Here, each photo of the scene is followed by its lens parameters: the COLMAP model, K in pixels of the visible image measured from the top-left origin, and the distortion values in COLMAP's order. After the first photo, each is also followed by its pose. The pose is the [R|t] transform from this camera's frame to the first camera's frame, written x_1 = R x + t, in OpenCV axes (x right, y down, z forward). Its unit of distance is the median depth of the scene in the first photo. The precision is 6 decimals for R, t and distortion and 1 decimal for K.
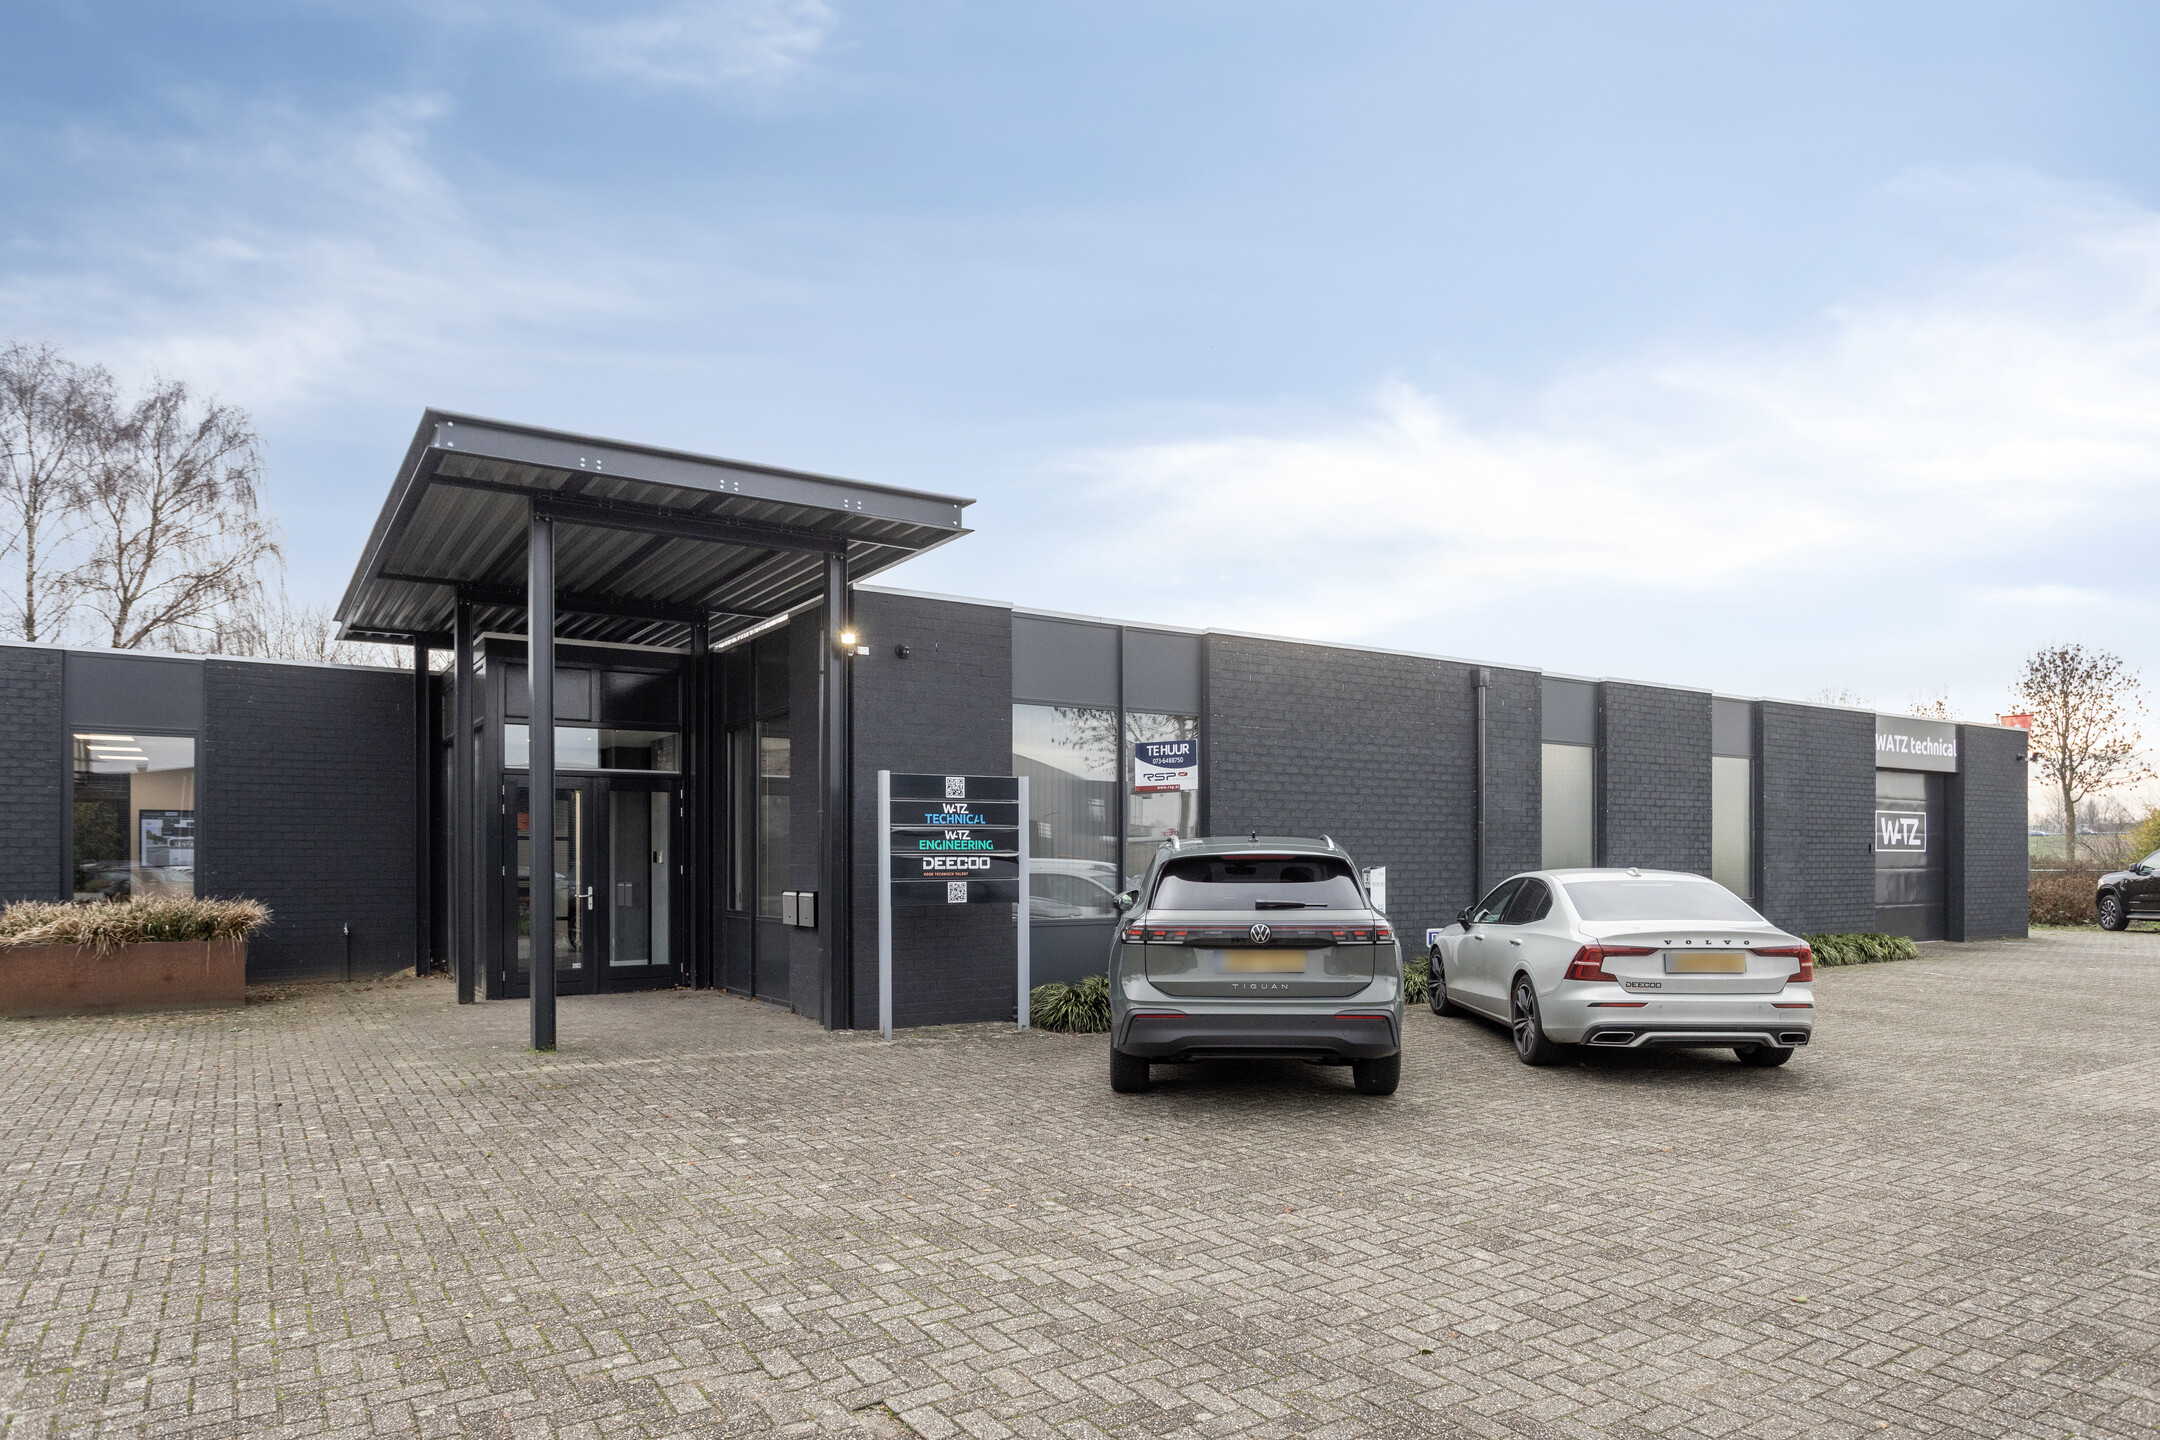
lens RADIAL K [[1334.7, 0, 1086.4], [0, 1334.7, 872.6], [0, 0, 1]] dist [-0.015665, 0.012168]
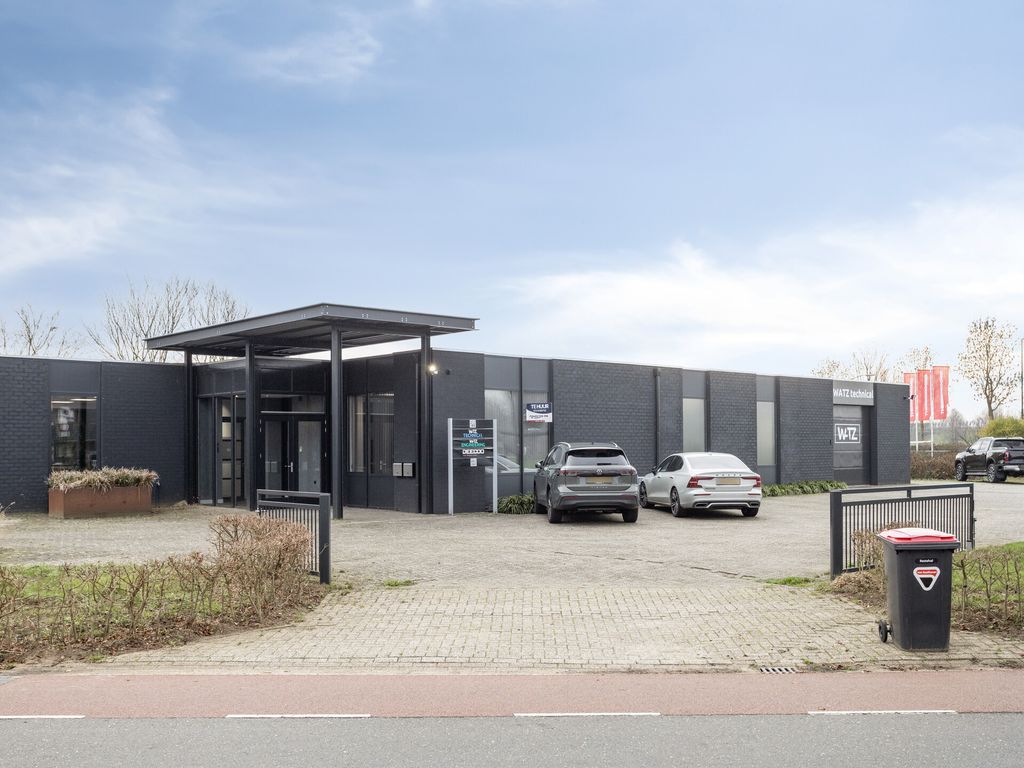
lens RADIAL K [[1018.4, 0, 521.9], [0, 1018.4, 437.0], [0, 0, 1]] dist [0.055177, -0.003198]
pose [[0.986881, -0.003694, 0.161410, -0.335331], [0.006611, 0.999824, -0.017536, 0.000071], [-0.161316, 0.018373, 0.986732, -1.066763]]
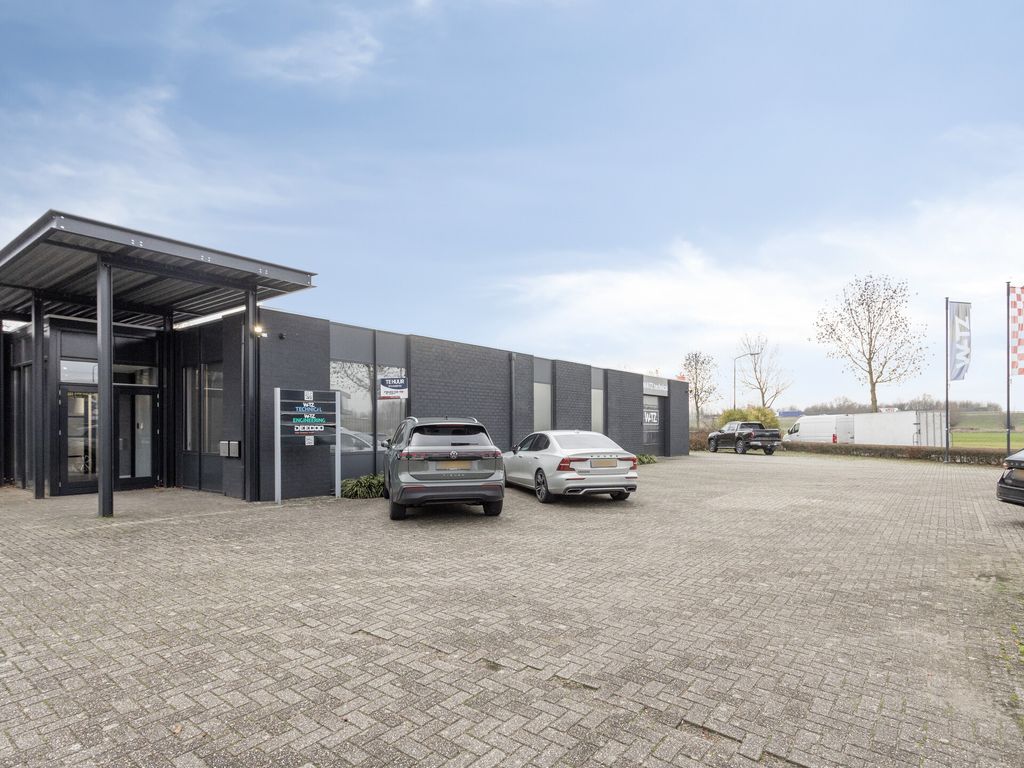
lens RADIAL K [[568.6, 0, 519.0], [0, 568.6, 428.0], [0, 0, 1]] dist [-0.002479, 0.007060]
pose [[0.943773, -0.000215, 0.330593, -0.079944], [0.003278, 0.999957, -0.008709, 0.002296], [-0.330577, 0.009303, 0.943733, -0.060770]]
